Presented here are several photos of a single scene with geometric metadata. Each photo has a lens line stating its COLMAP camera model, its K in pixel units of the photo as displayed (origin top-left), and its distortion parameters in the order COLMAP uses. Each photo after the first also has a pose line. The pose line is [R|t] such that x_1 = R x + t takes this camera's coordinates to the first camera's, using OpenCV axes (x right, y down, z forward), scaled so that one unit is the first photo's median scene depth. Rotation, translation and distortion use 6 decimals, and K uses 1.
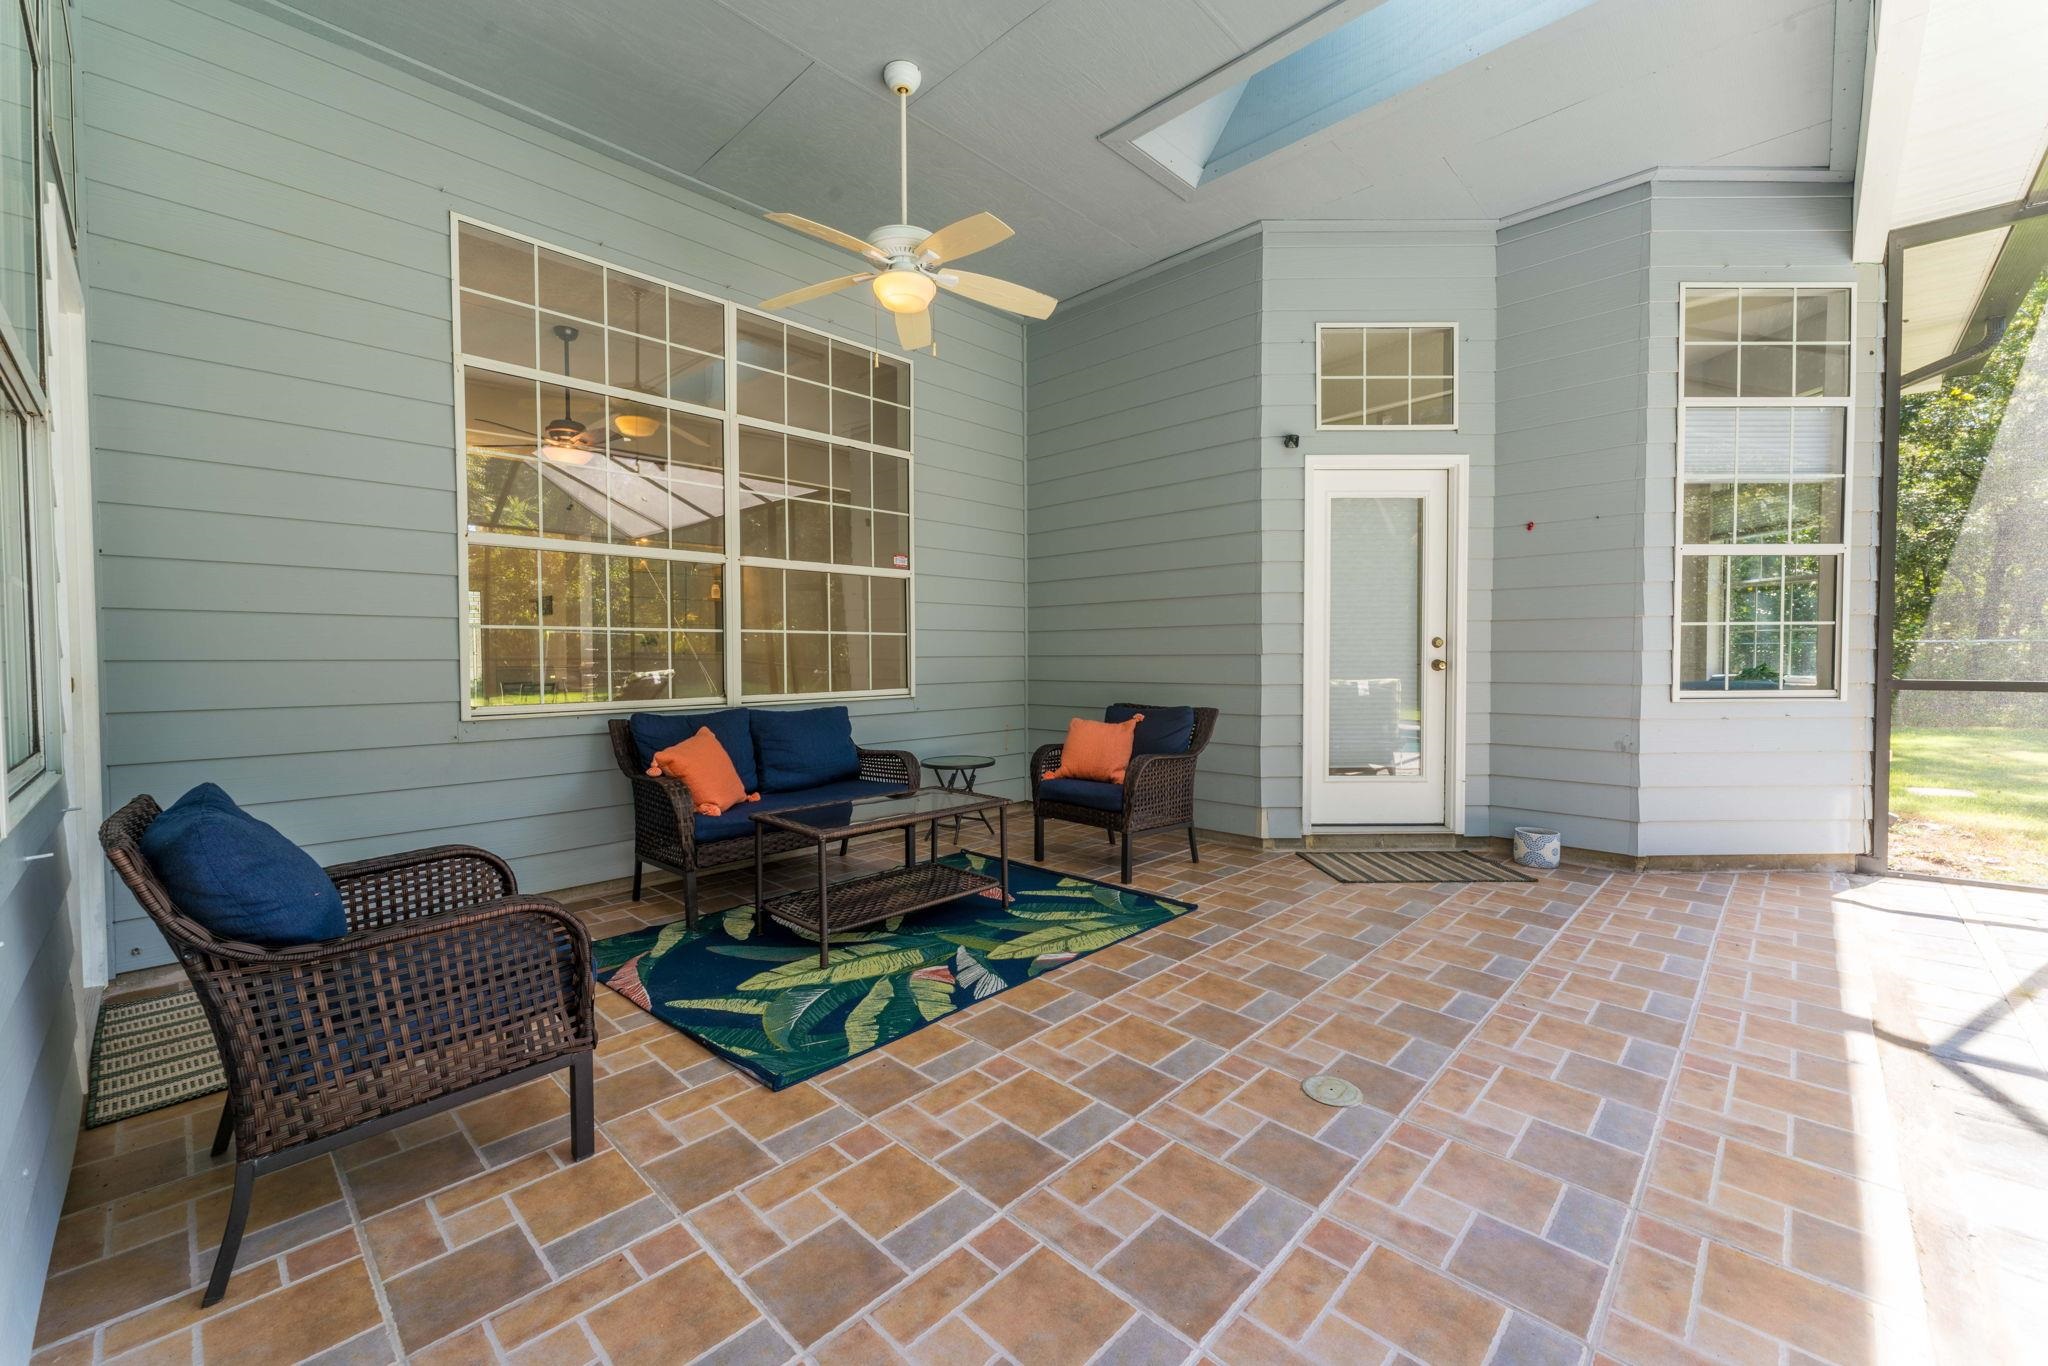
lens RADIAL K [[821.7, 0, 1027.1], [0, 821.7, 670.2], [0, 0, 1]] dist [0.003311, 0.000240]
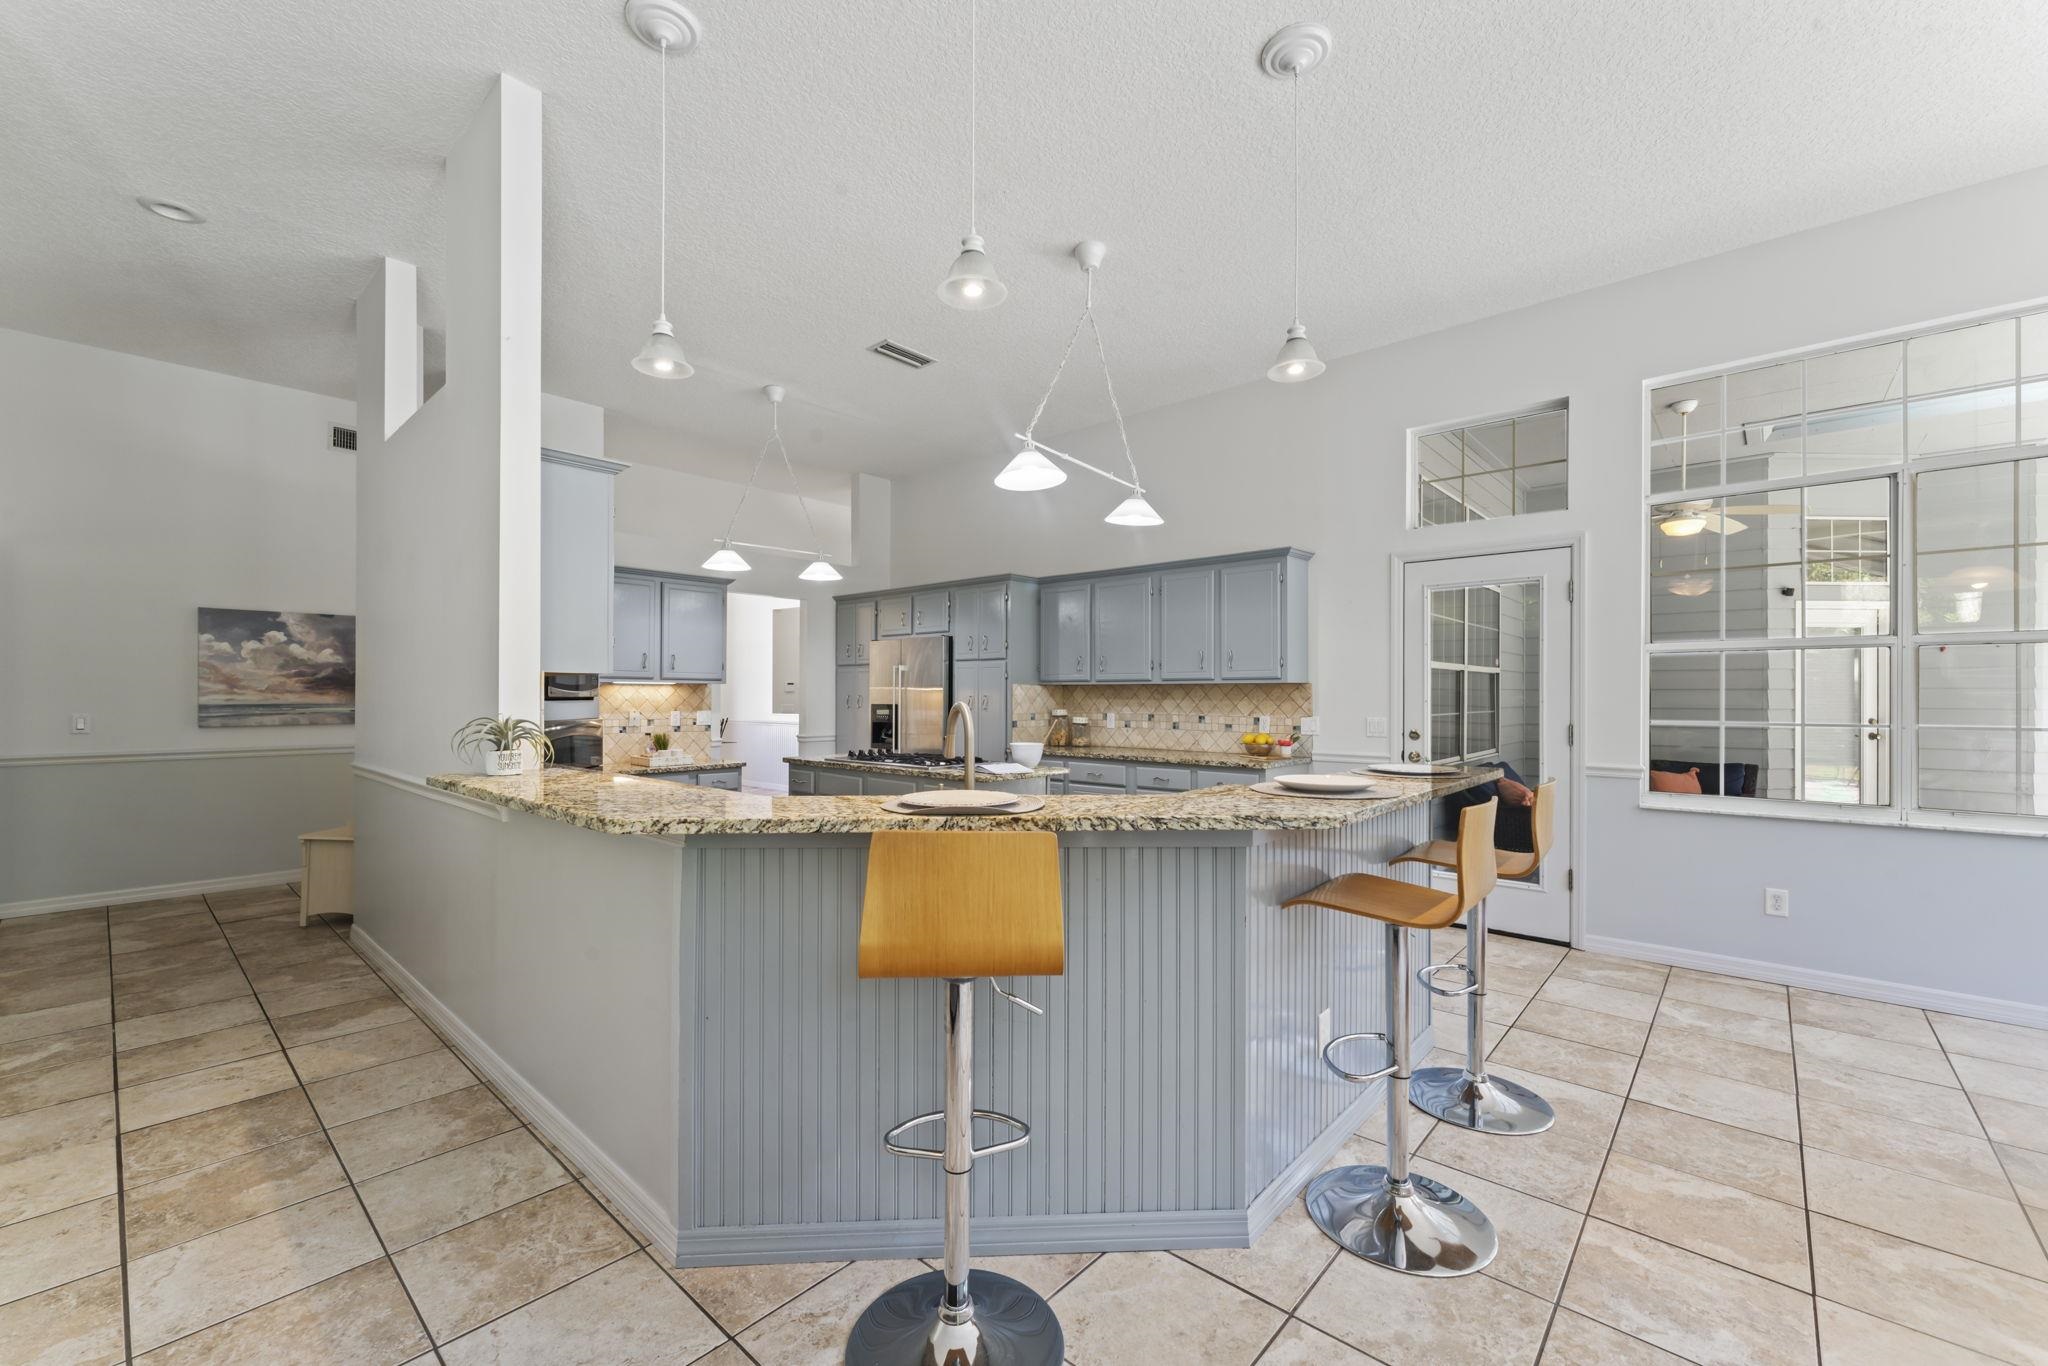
lens RADIAL K [[821.7, 0, 1021.2], [0, 821.7, 694.4], [0, 0, 1]] dist [0.003311, 0.000240]
pose [[0.999527, 0.009135, 0.029360, -1.149020], [-0.008463, 0.999701, -0.022948, -0.036697], [-0.029561, 0.022689, 0.999305, -0.500012]]
